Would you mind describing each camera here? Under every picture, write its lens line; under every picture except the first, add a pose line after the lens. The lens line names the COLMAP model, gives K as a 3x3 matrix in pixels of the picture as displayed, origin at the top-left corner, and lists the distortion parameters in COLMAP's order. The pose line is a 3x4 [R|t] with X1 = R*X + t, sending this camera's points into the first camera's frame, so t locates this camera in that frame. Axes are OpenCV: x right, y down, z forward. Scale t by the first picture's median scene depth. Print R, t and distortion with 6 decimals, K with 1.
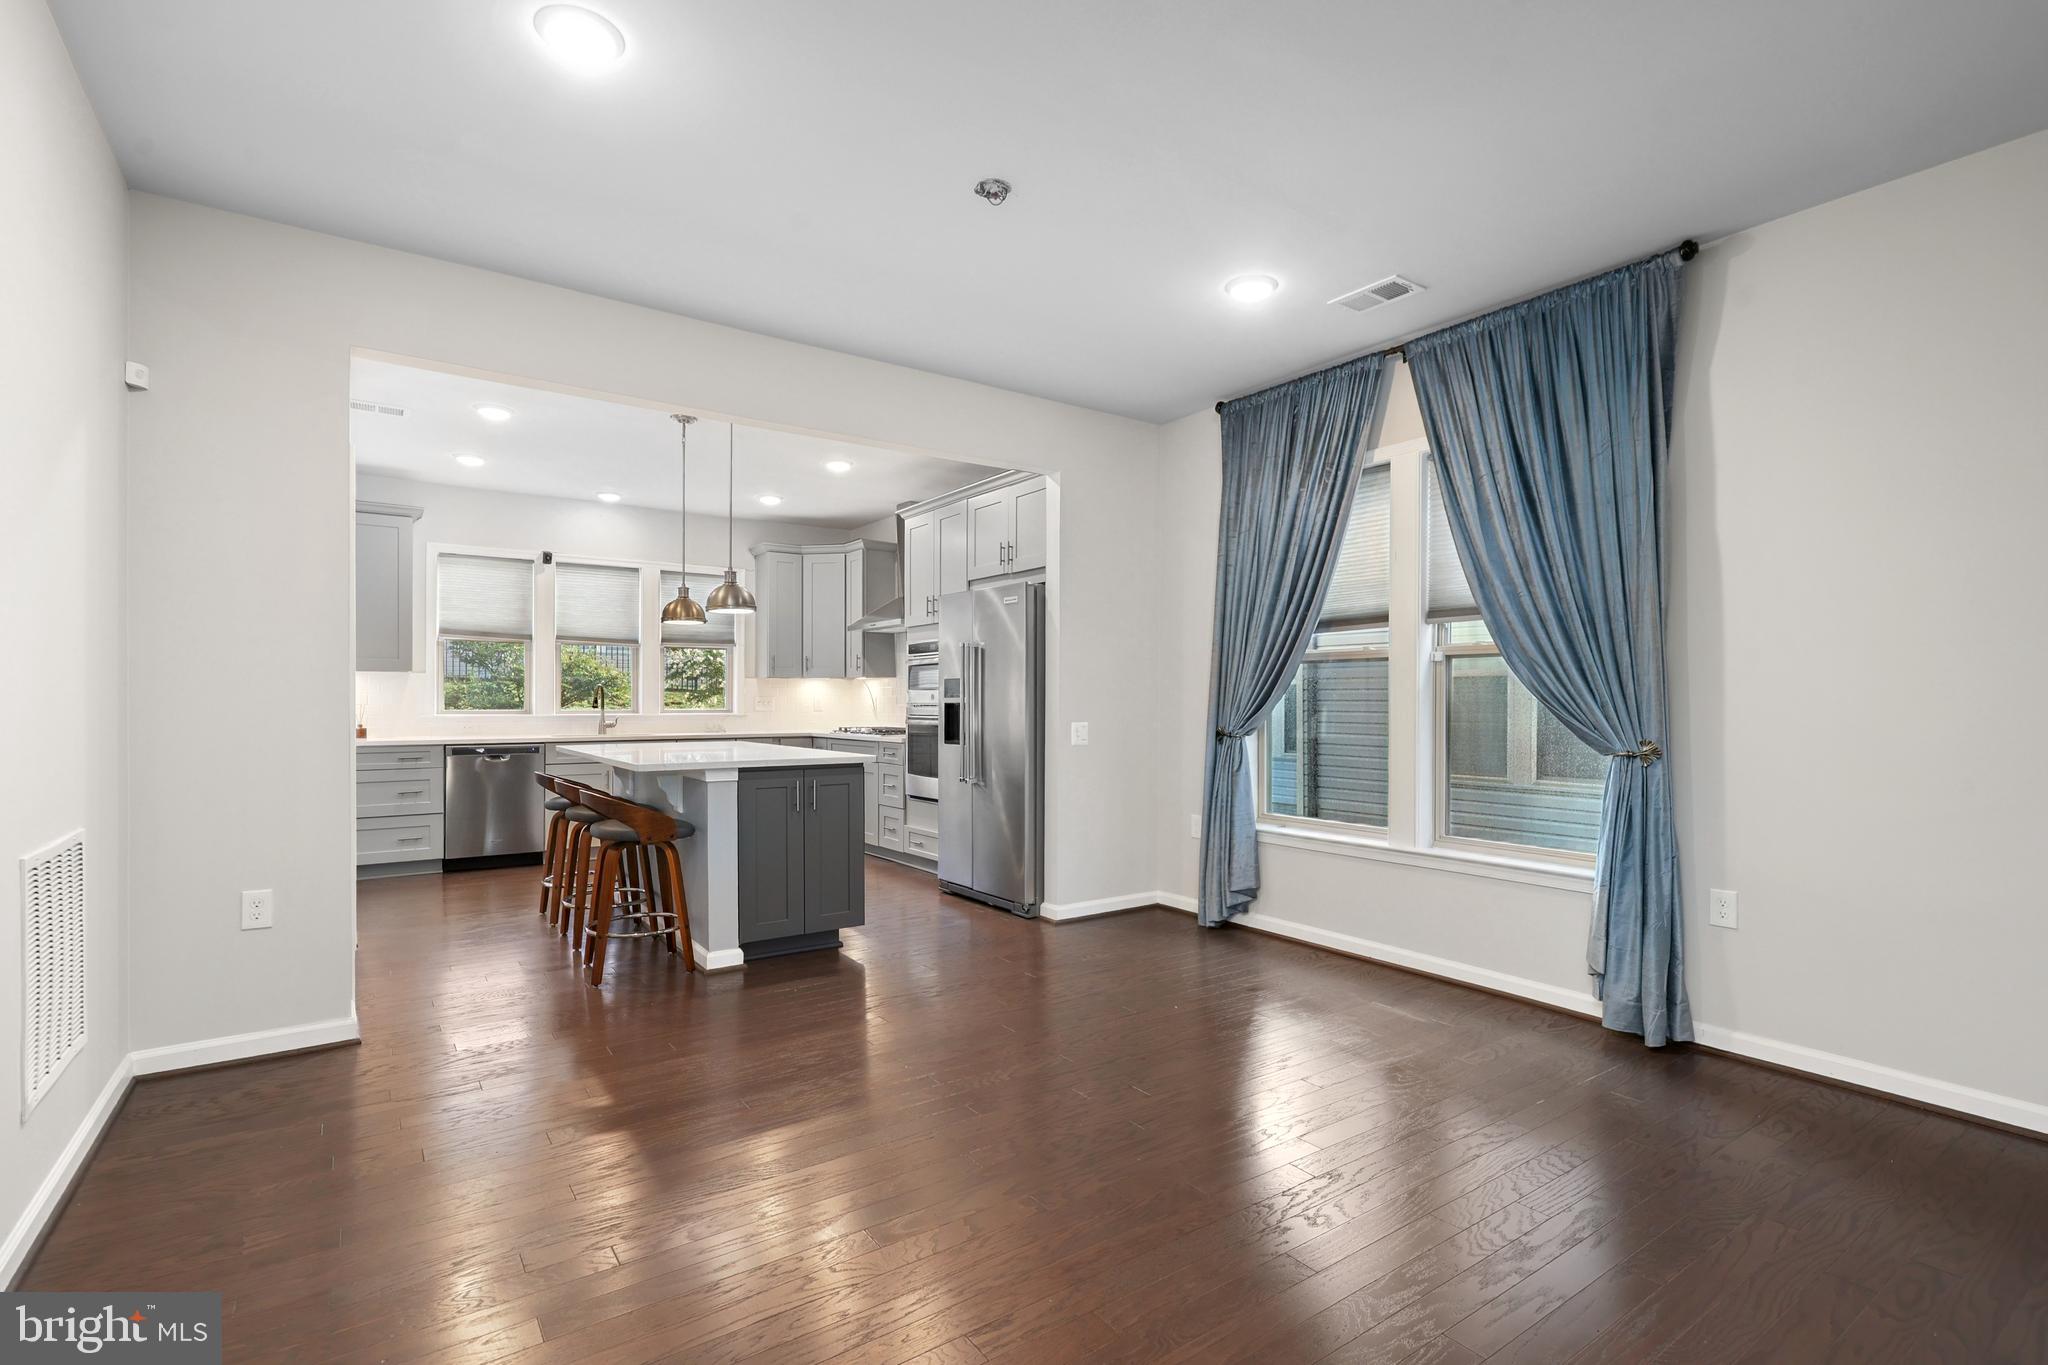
lens RADIAL K [[947.7, 0, 1028.9], [0, 947.7, 696.2], [0, 0, 1]] dist [0.000213, 0.000006]
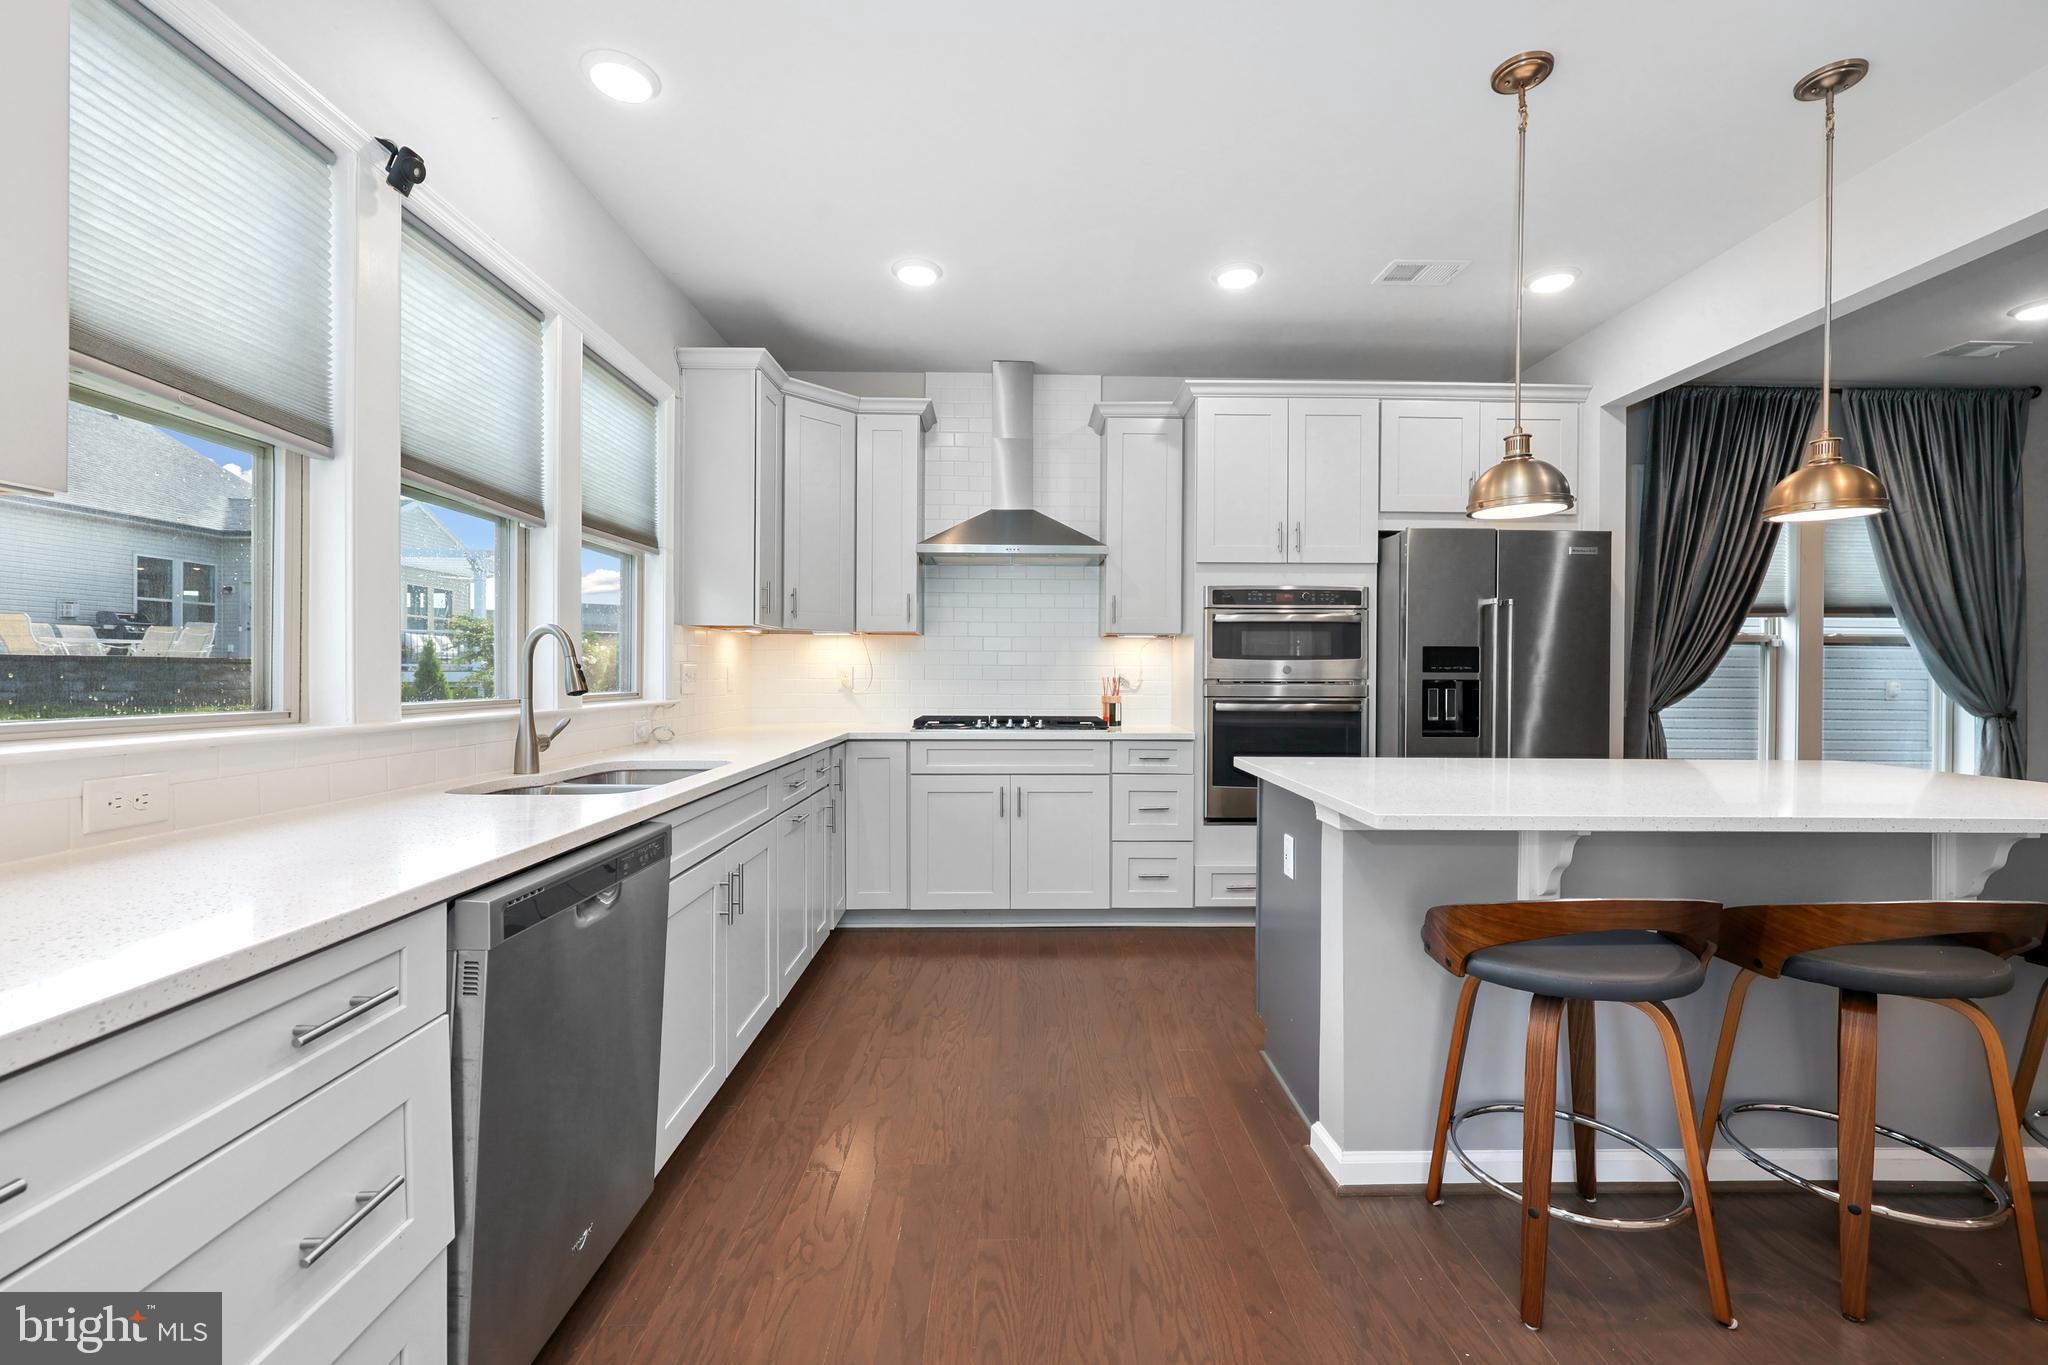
lens RADIAL K [[838.8, 0, 1029.4], [0, 838.8, 676.3], [0, 0, 1]] dist [0.001308, 0.000216]
pose [[0.558737, -0.001558, 0.829344, -0.638831], [-0.008495, 0.999935, 0.007601, 0.002175], [-0.829302, -0.011292, 0.558687, 0.734062]]
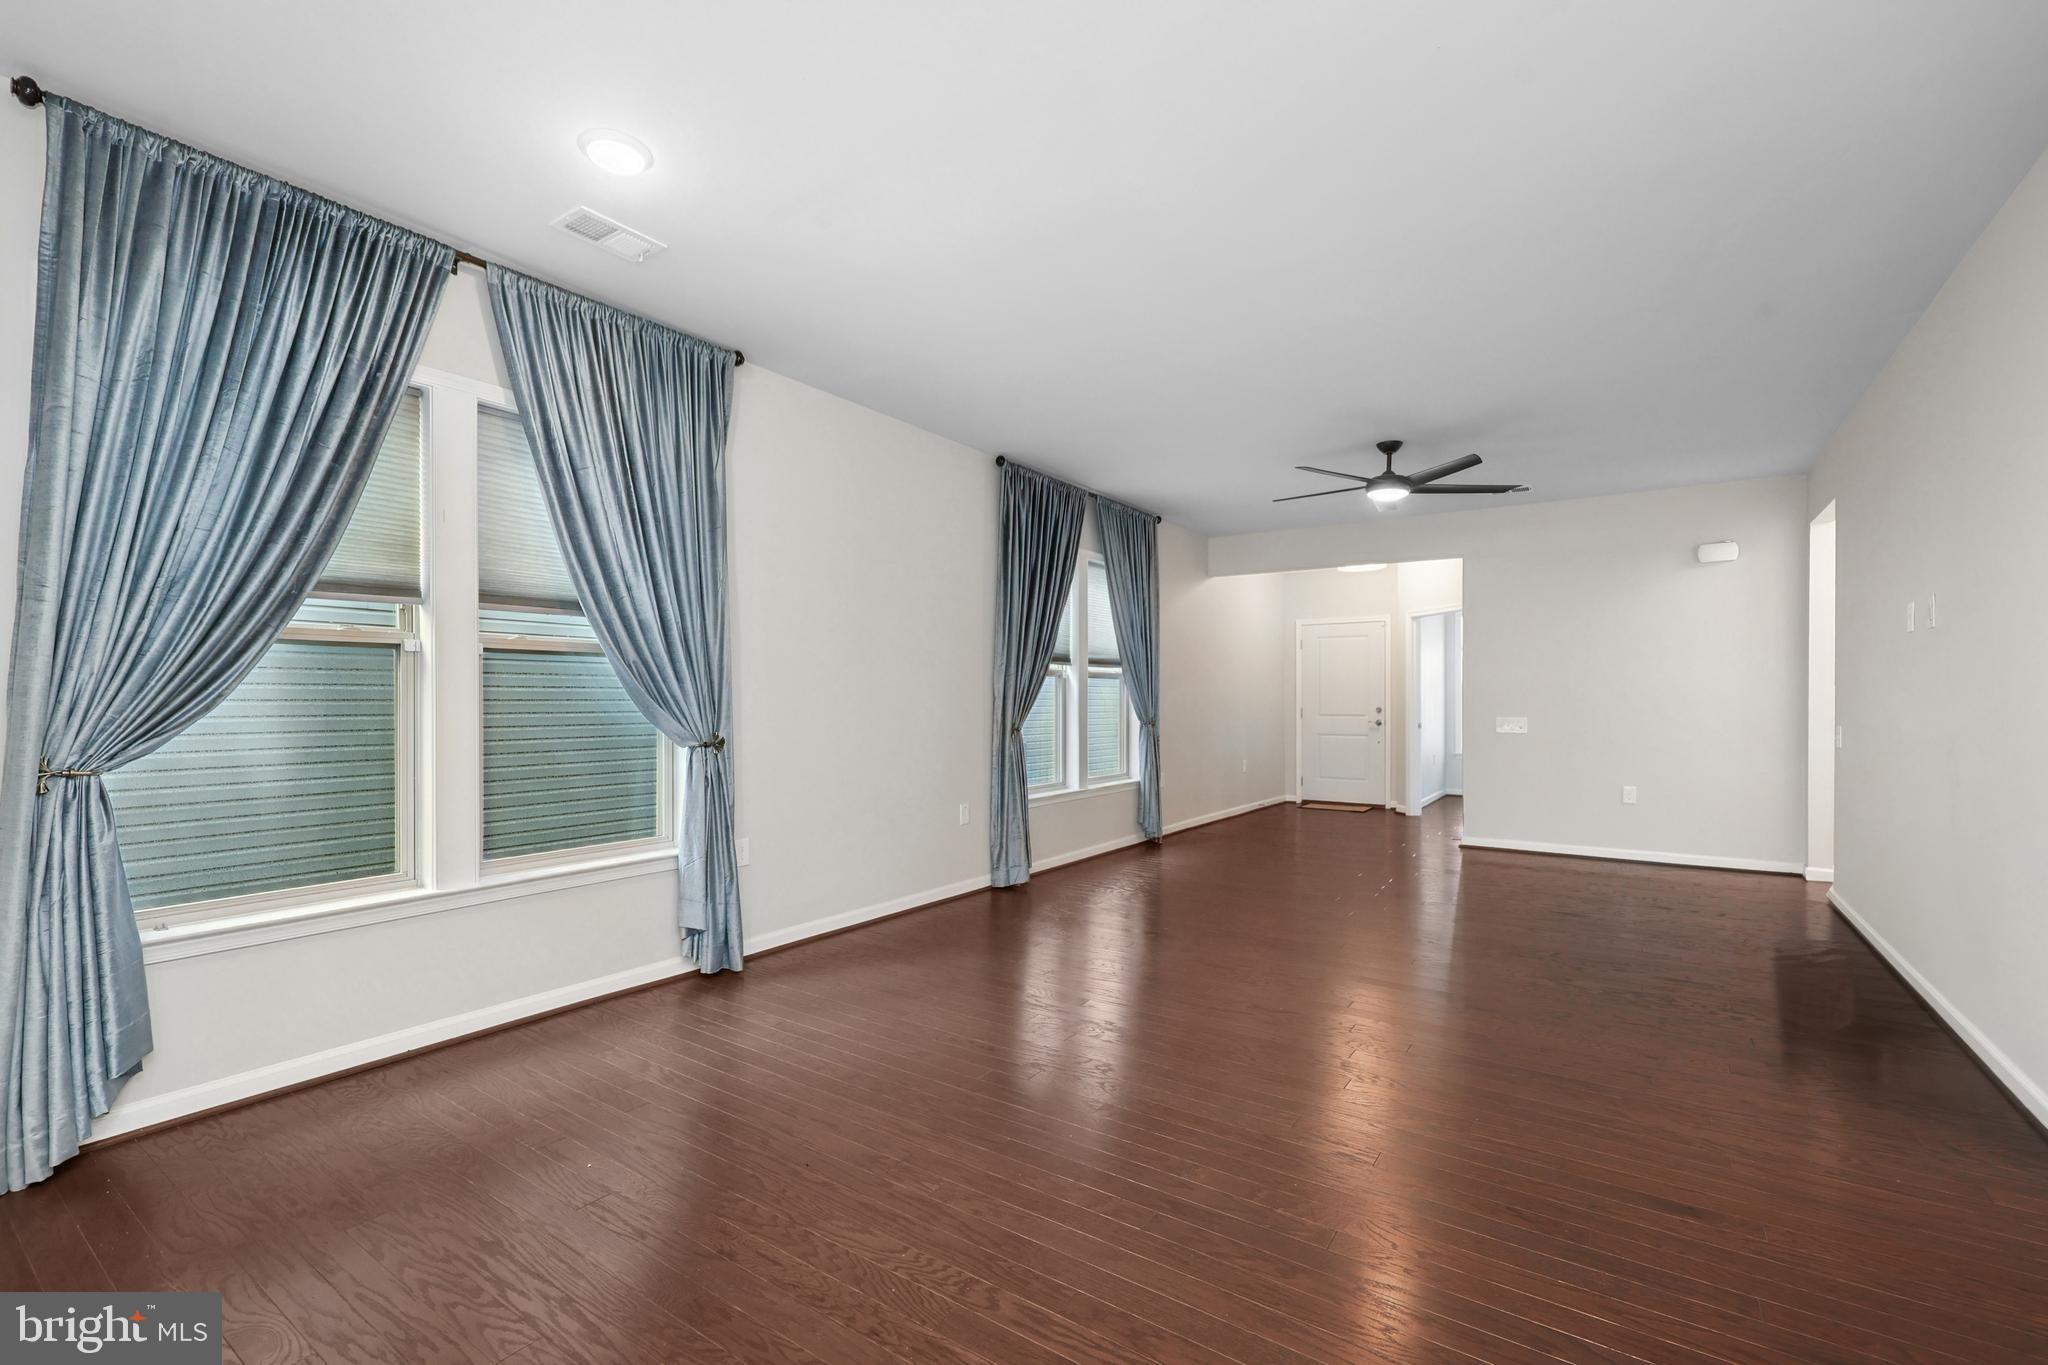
lens RADIAL K [[881.3, 0, 1040.8], [0, 881.3, 690.1], [0, 0, 1]] dist [-0.001524, 0.000033]
pose [[-0.352371, 0.007096, 0.935833, -0.274677], [-0.001751, 0.999965, -0.008241, 0.000591], [-0.935859, -0.004542, -0.352346, 0.475996]]
